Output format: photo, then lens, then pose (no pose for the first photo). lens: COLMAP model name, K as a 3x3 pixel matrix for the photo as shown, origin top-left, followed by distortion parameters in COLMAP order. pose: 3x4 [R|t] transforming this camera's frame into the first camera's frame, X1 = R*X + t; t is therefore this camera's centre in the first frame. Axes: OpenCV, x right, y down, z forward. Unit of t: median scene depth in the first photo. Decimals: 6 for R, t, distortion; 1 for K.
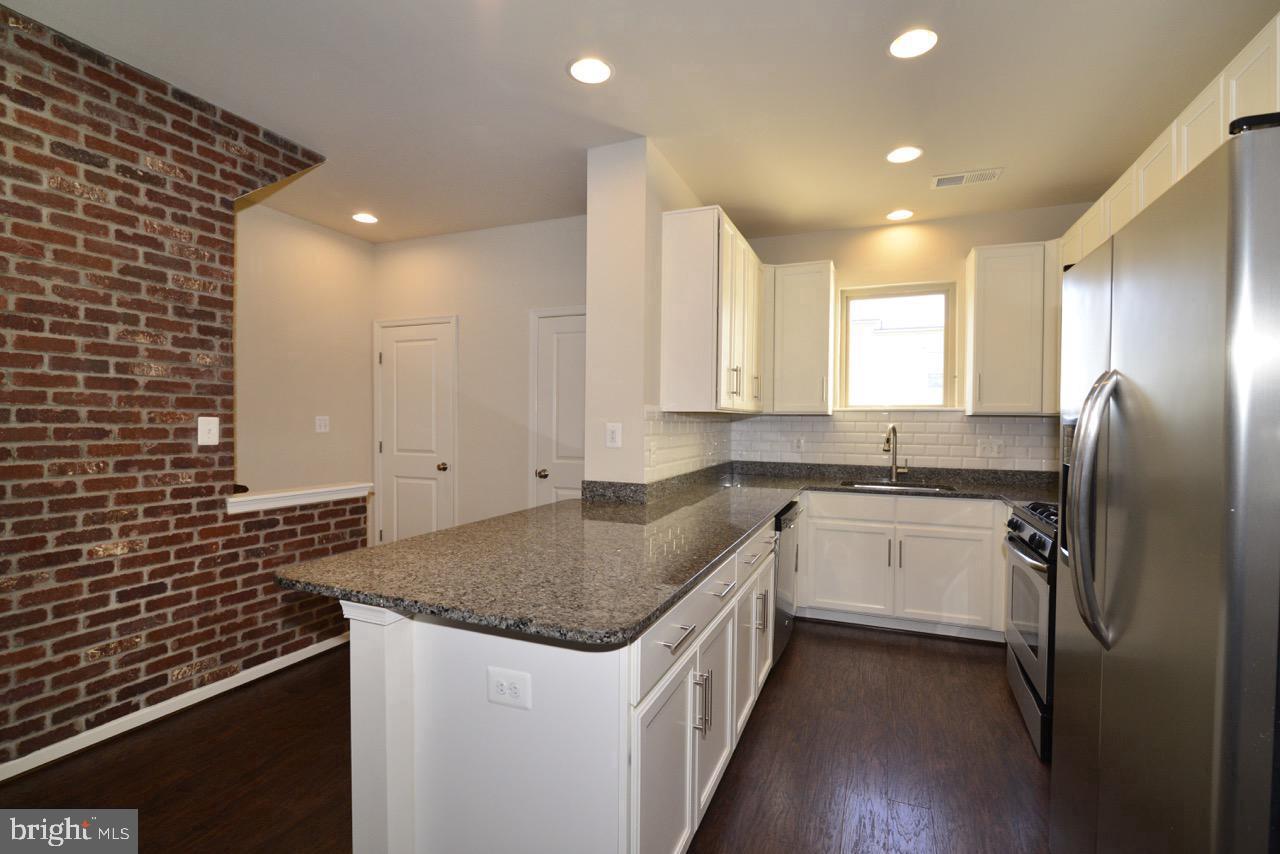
lens RADIAL K [[601.2, 0, 635.3], [0, 601.2, 429.5], [0, 0, 1]] dist [-0.026769, -0.000228]
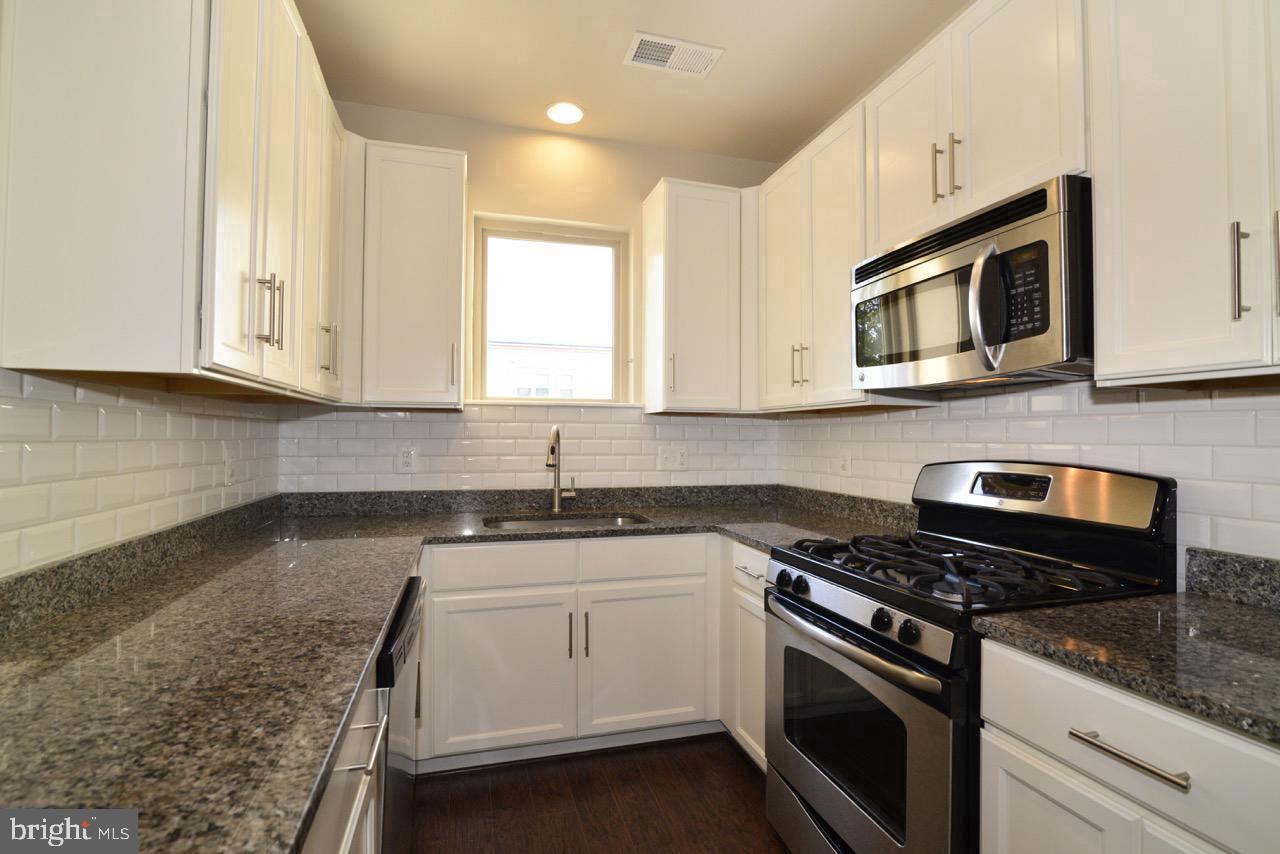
lens RADIAL K [[601.2, 0, 633.6], [0, 601.2, 430.7], [0, 0, 1]] dist [-0.026769, -0.000228]
pose [[0.787383, 0.001939, 0.616461, 0.090620], [0.011371, 0.999779, -0.017668, 0.009915], [-0.616359, 0.020922, 0.787187, 0.425629]]
